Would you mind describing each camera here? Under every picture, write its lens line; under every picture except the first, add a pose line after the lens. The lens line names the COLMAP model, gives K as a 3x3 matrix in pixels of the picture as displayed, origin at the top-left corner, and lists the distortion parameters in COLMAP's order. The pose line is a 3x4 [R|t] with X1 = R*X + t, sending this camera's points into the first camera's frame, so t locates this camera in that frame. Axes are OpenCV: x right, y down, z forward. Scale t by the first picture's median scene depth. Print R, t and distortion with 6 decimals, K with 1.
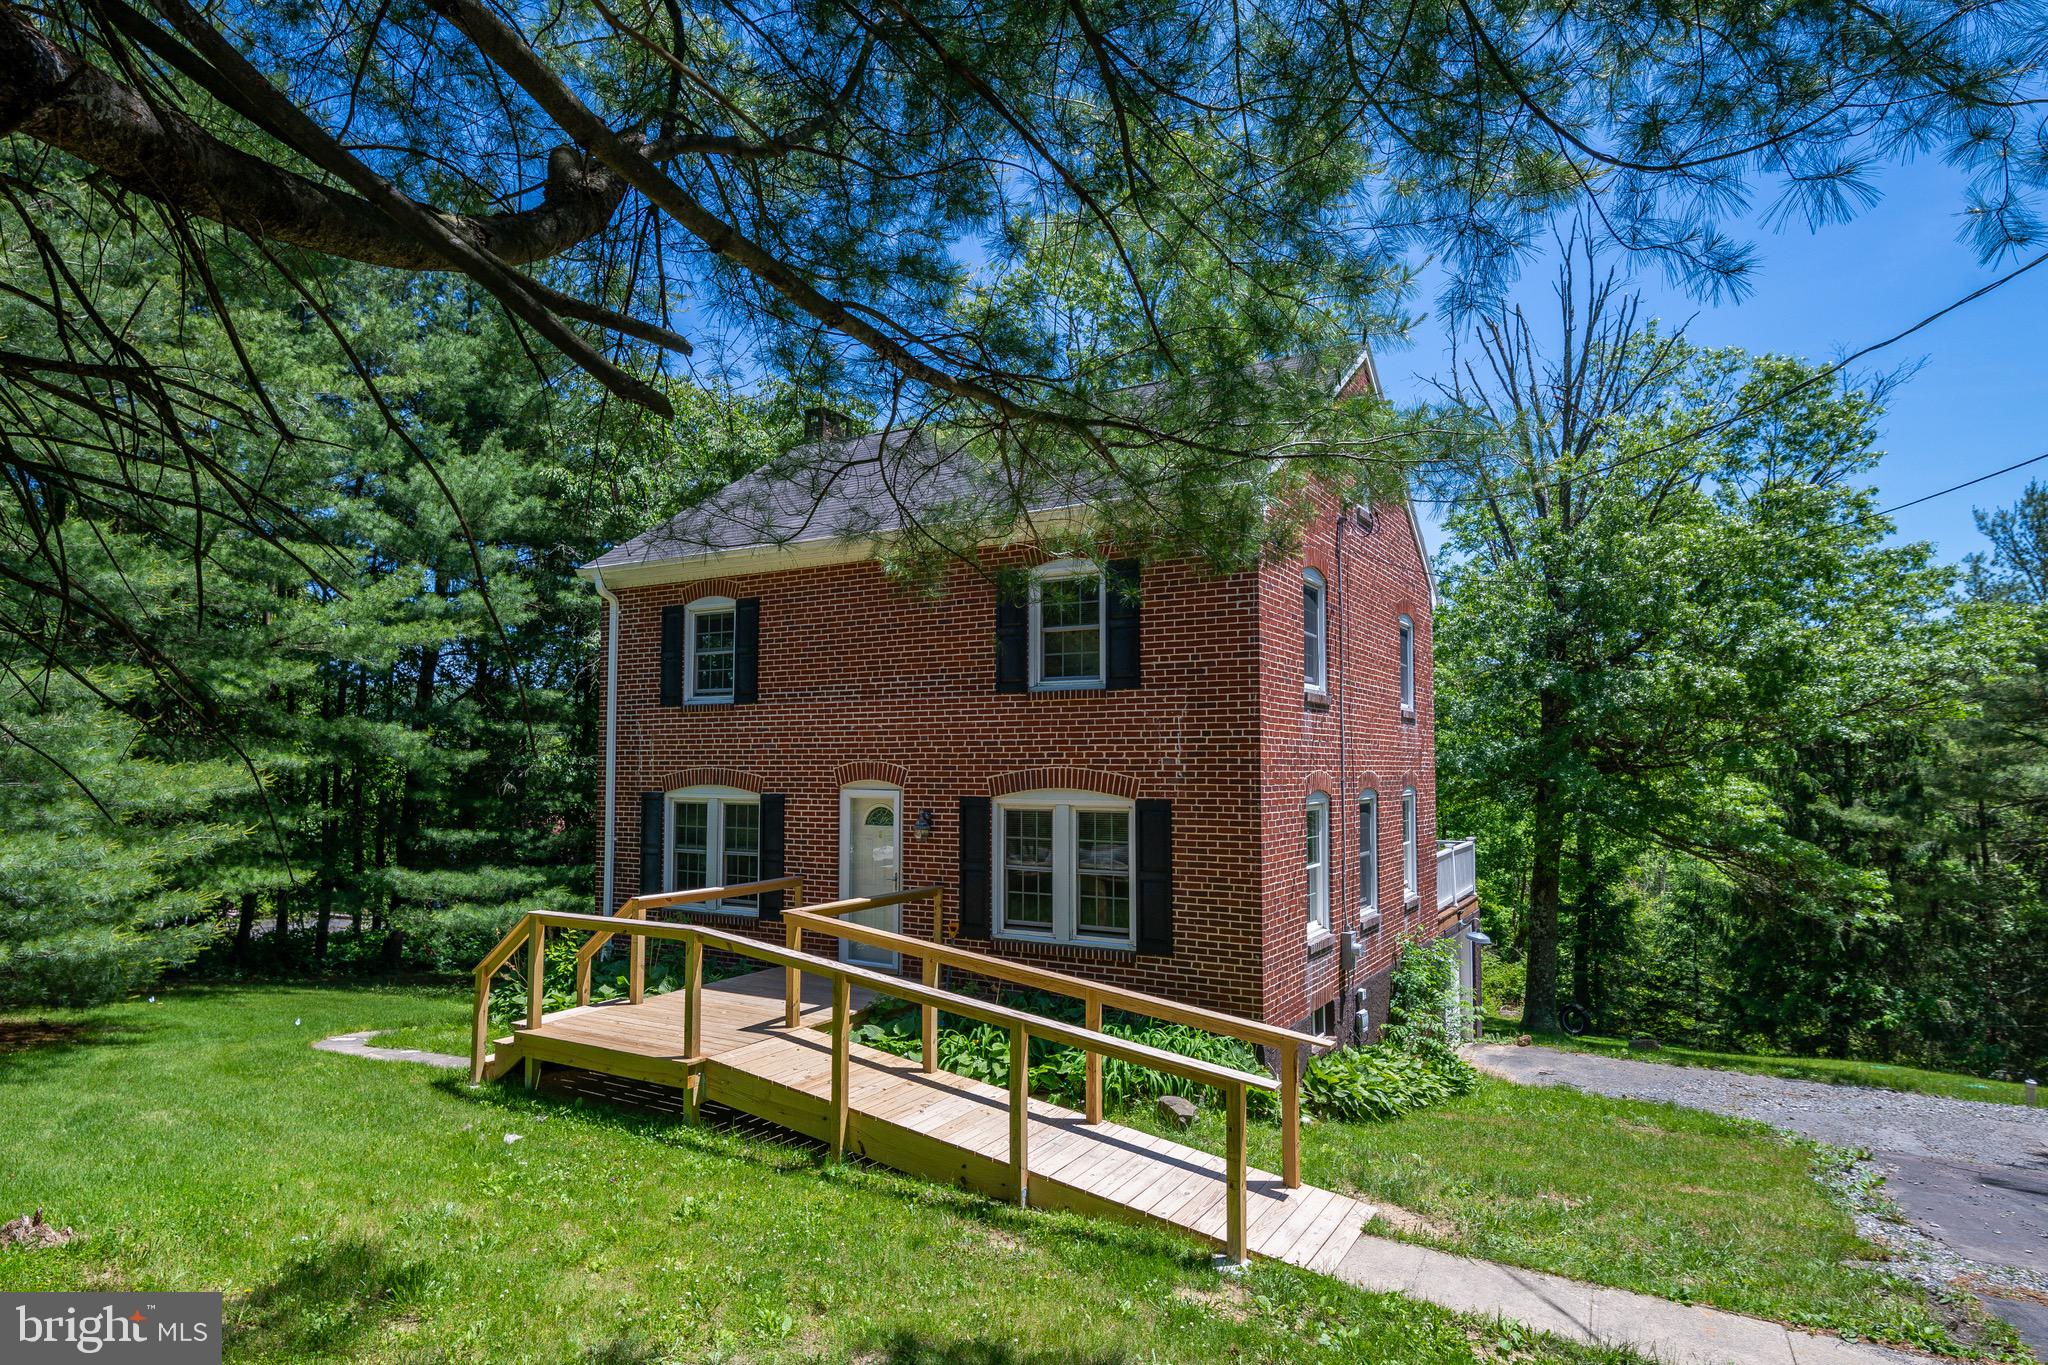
lens RADIAL K [[1100.2, 0, 1040.4], [0, 1100.2, 696.8], [0, 0, 1]] dist [0.013221, -0.008406]
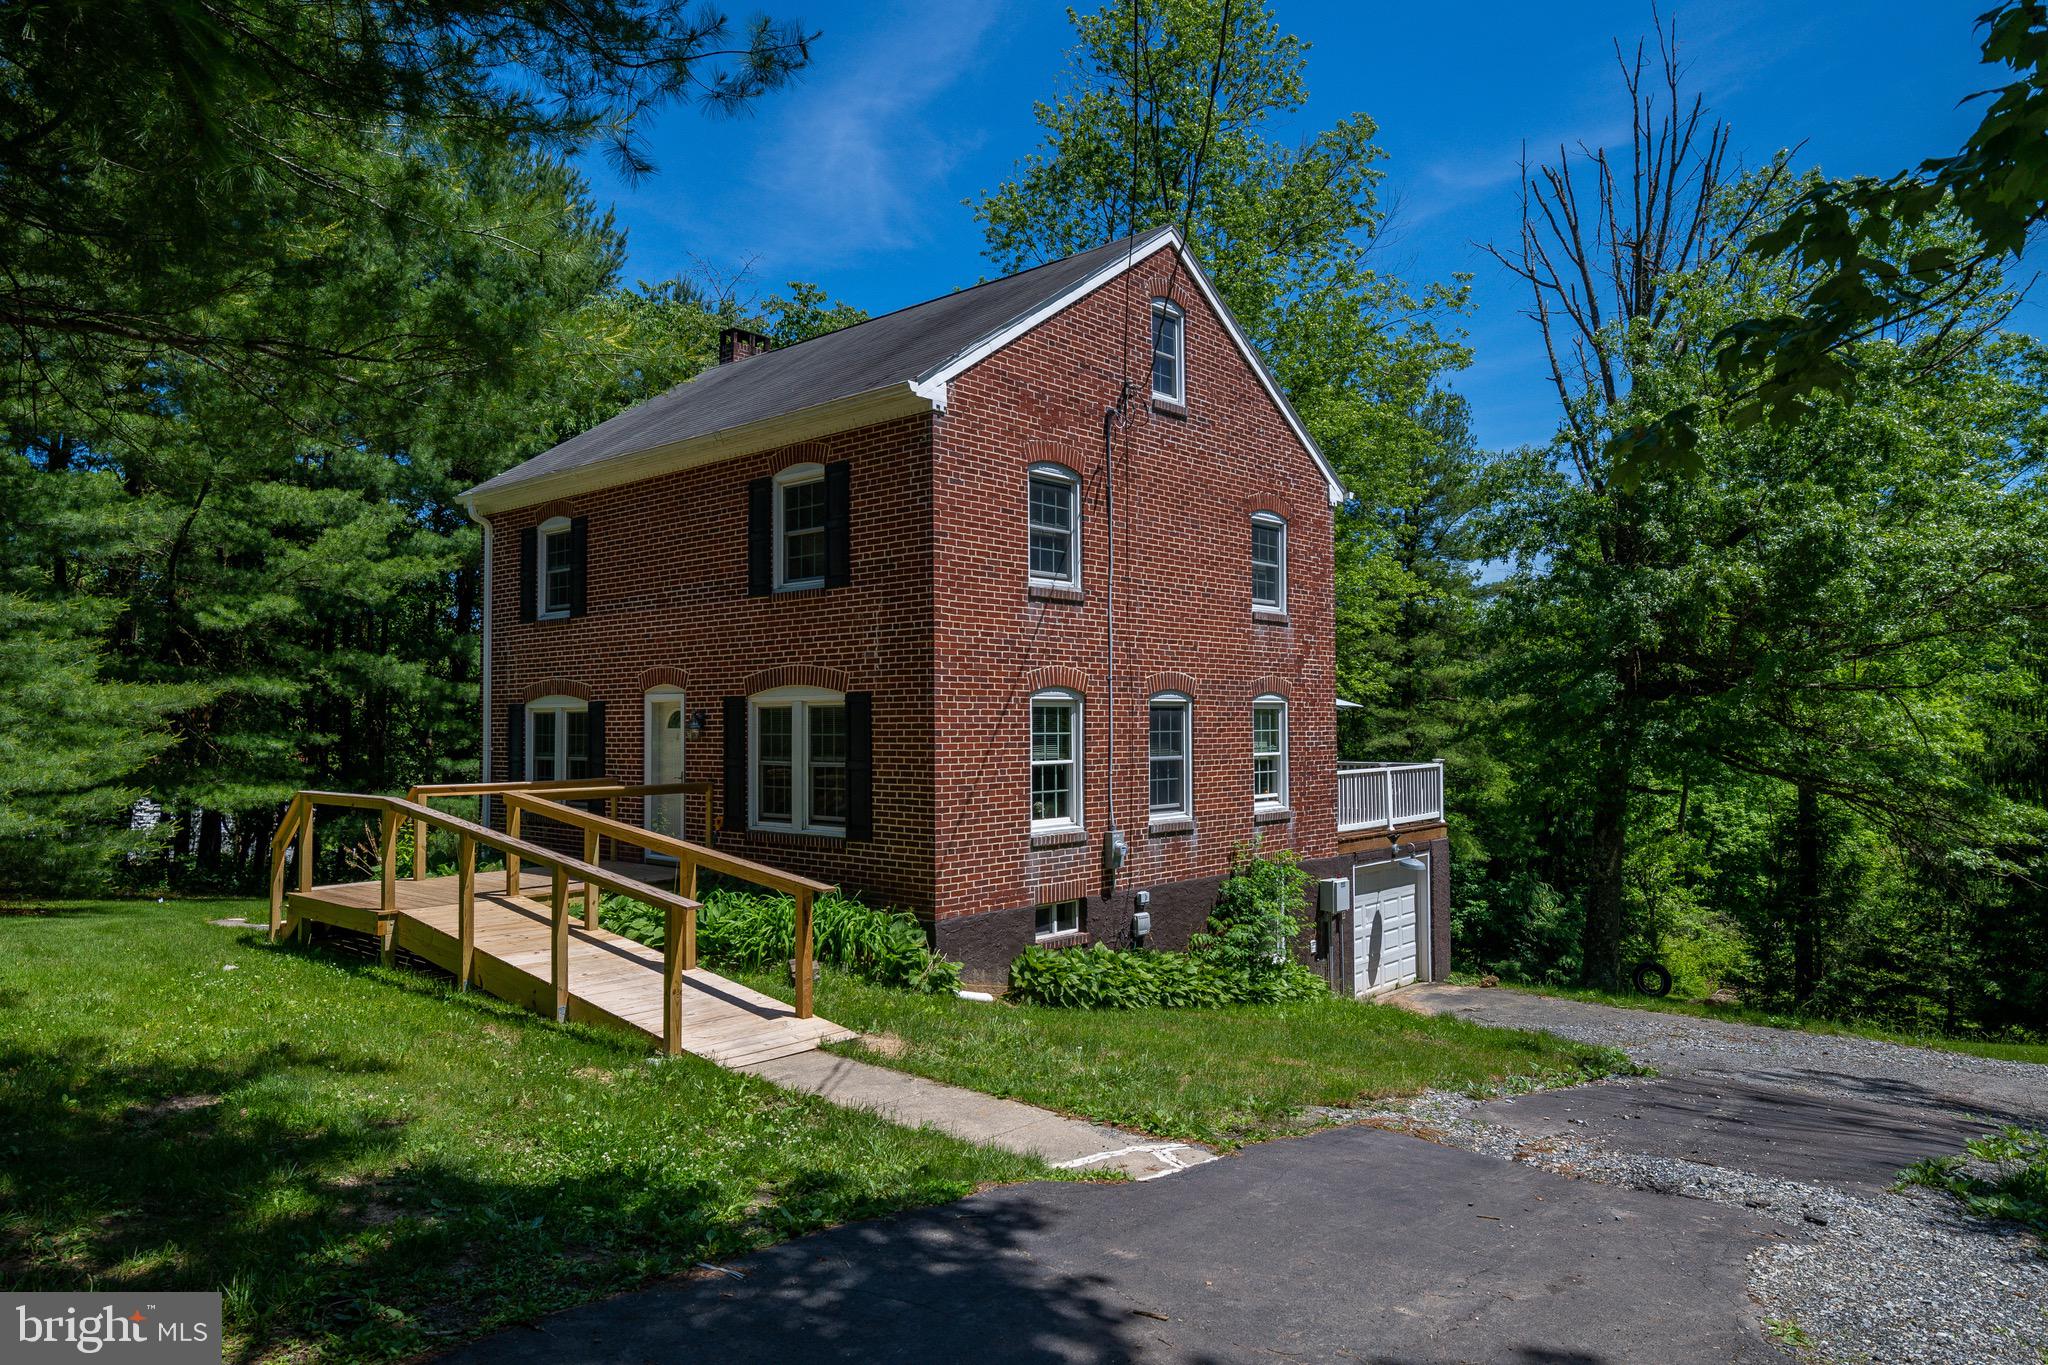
lens RADIAL K [[1253.1, 0, 1026.5], [0, 1253.1, 662.8], [0, 0, 1]] dist [0.010965, 0.004865]
pose [[0.982755, -0.016056, -0.184214, 0.429733], [0.019331, 0.999685, 0.015995, 0.044915], [0.183899, -0.019280, 0.982756, -0.119567]]
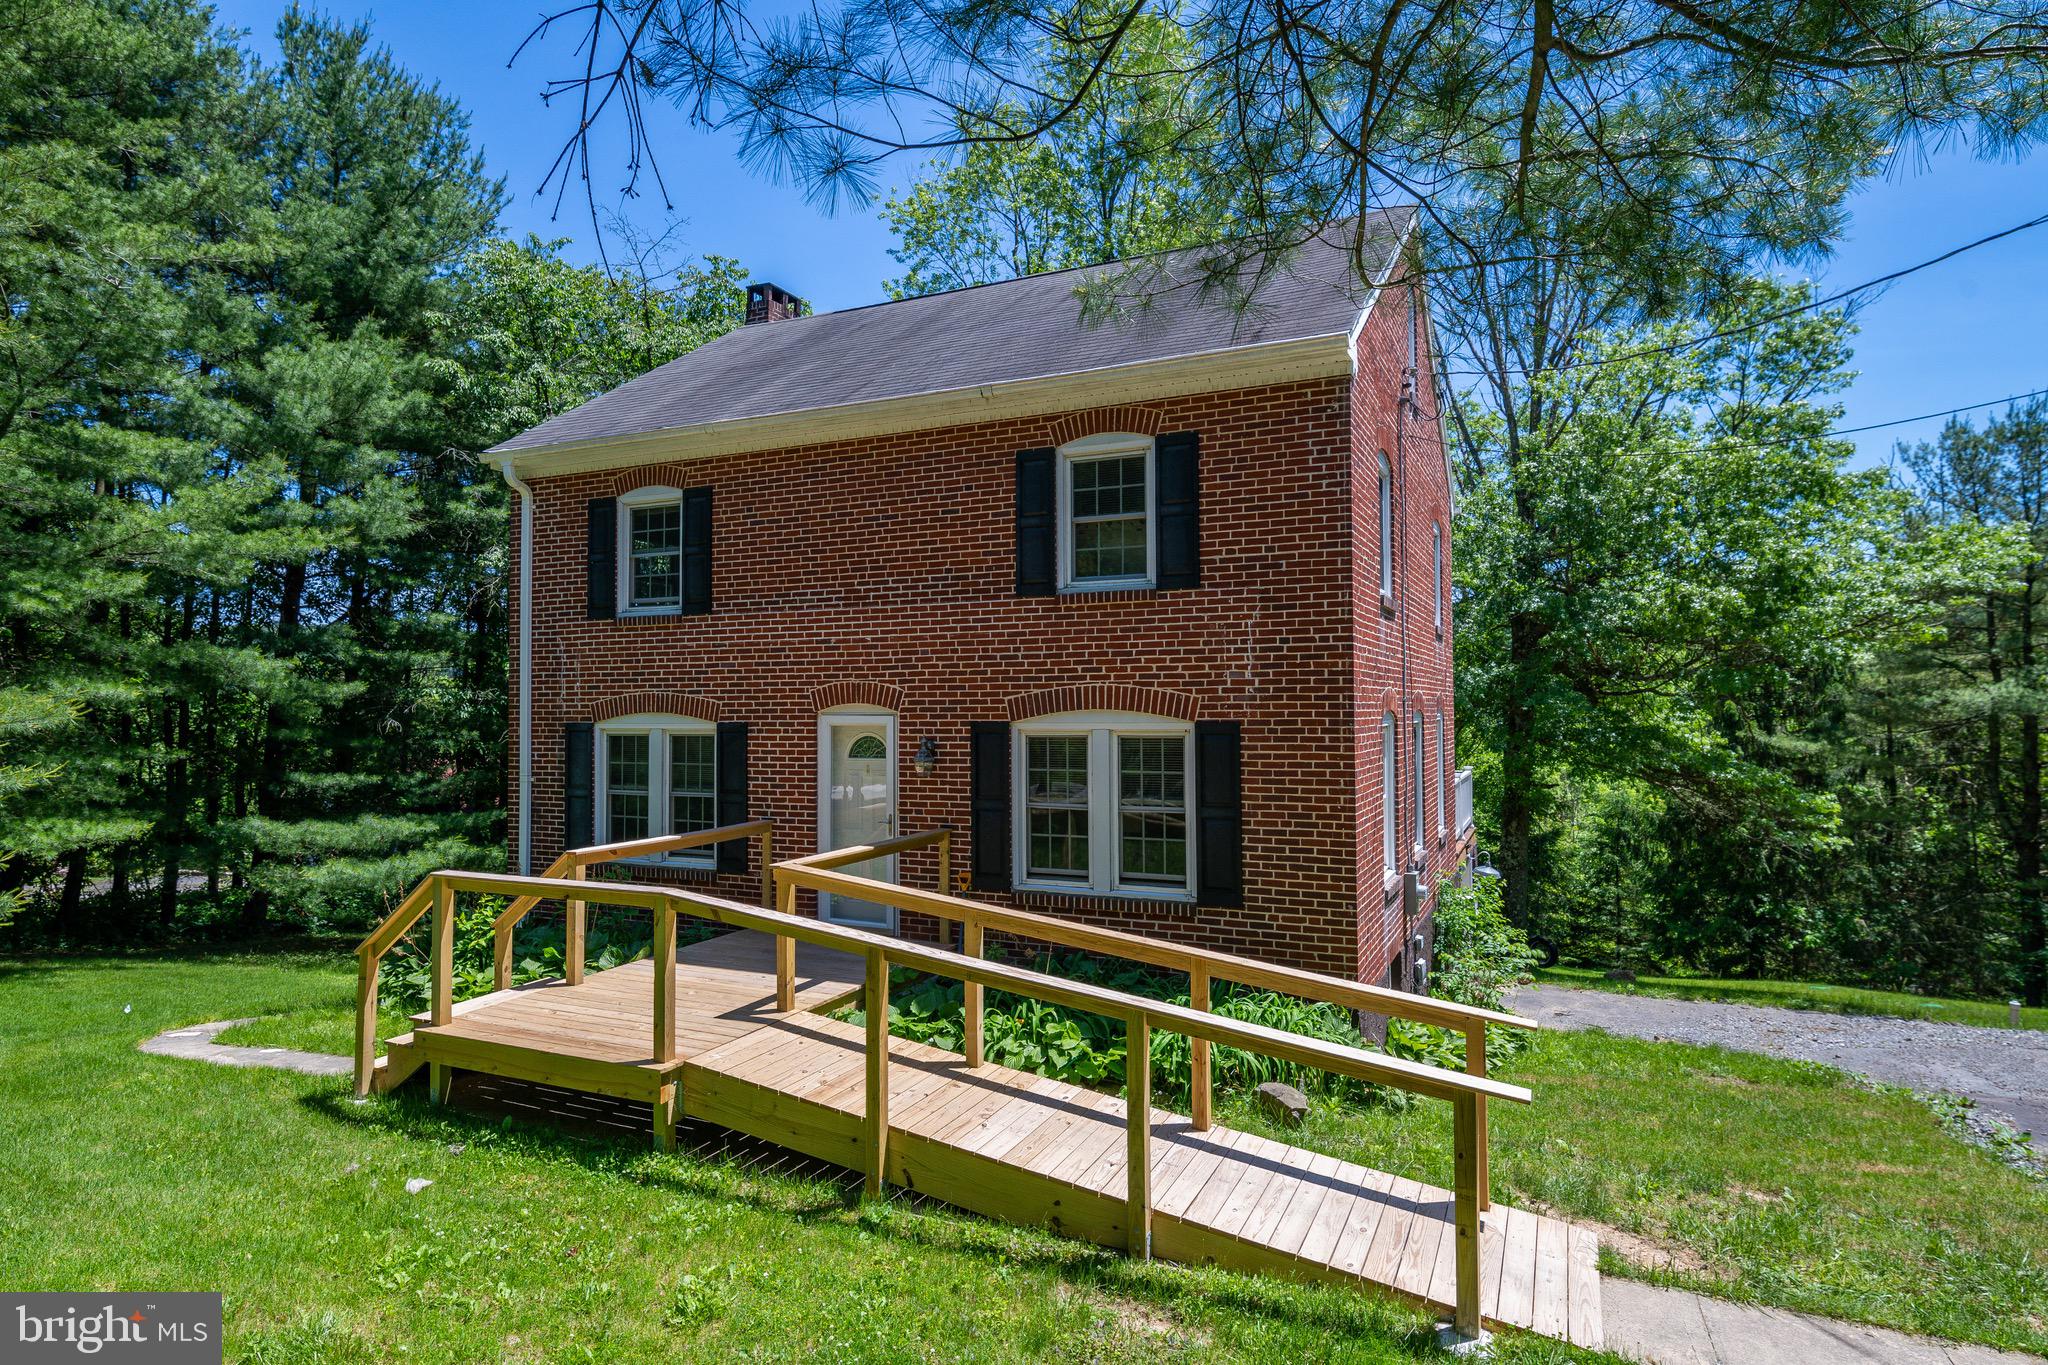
lens RADIAL K [[1100.2, 0, 1061.8], [0, 1100.2, 661.6], [0, 0, 1]] dist [0.013221, -0.008406]
pose [[0.995060, -0.003459, 0.099218, -0.087253], [0.001102, 0.999716, 0.023800, 0.025681], [-0.099272, -0.023573, 0.994781, 0.165703]]
